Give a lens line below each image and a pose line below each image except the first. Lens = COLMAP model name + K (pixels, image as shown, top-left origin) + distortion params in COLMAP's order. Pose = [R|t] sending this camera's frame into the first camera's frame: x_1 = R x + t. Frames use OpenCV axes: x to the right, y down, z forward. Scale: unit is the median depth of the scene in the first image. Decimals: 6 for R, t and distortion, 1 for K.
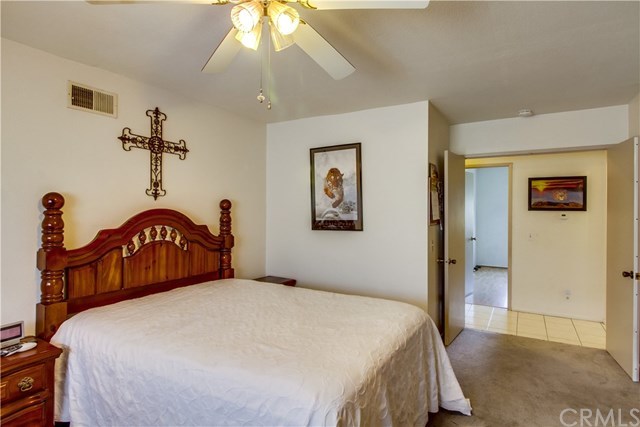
lens RADIAL K [[347.0, 0, 320.0], [0, 347.0, 213.5], [0, 0, 1]] dist [0.004966, -0.014318]
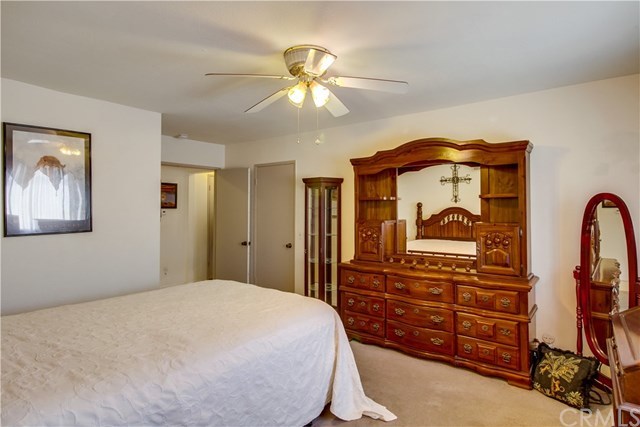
lens RADIAL K [[347.0, 0, 320.0], [0, 347.0, 213.5], [0, 0, 1]] dist [0.004966, -0.014318]
pose [[0.151827, -0.018574, 0.988233, -0.678743], [0.013984, 0.999764, 0.016643, -0.002947], [-0.988308, 0.011293, 0.152051, 0.276873]]
